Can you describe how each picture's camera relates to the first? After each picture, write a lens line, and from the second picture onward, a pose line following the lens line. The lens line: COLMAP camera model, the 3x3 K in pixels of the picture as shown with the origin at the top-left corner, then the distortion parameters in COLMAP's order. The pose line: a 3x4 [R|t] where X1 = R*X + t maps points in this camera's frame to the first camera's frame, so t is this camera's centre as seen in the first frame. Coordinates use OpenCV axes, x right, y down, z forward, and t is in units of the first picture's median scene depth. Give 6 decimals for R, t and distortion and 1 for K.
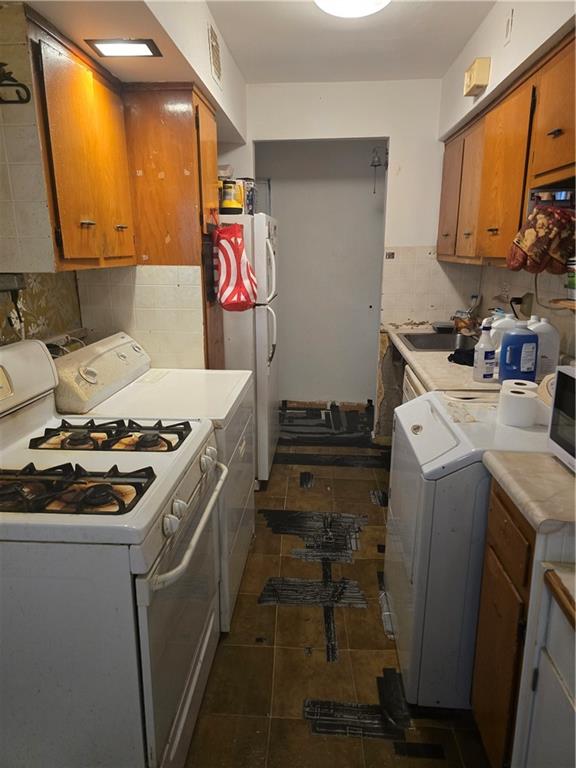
lens RADIAL K [[515.1, 0, 291.2], [0, 515.1, 383.6], [0, 0, 1]] dist [0.023065, -0.005628]
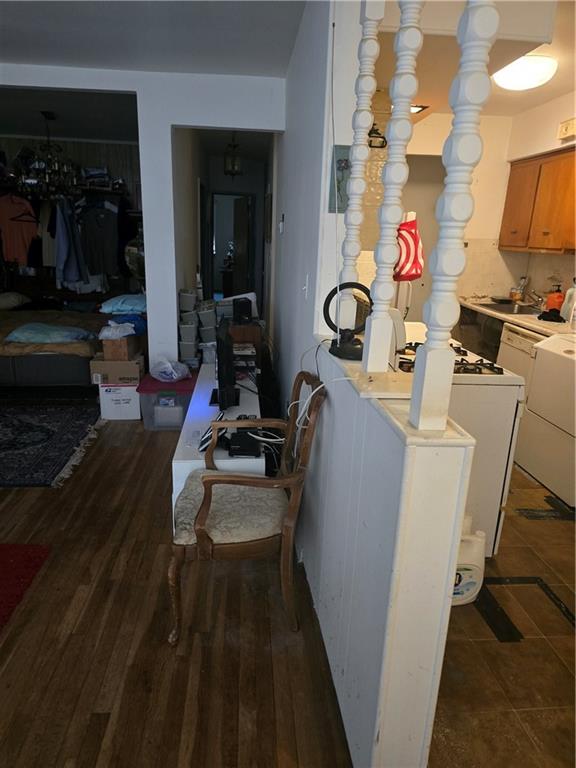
lens RADIAL K [[515.1, 0, 283.9], [0, 515.1, 383.0], [0, 0, 1]] dist [0.023065, -0.005628]
pose [[0.990435, 0.002804, 0.137954, -0.658588], [-0.006651, 0.999601, 0.027436, 0.108598], [-0.137822, -0.028091, 0.990059, -0.391409]]
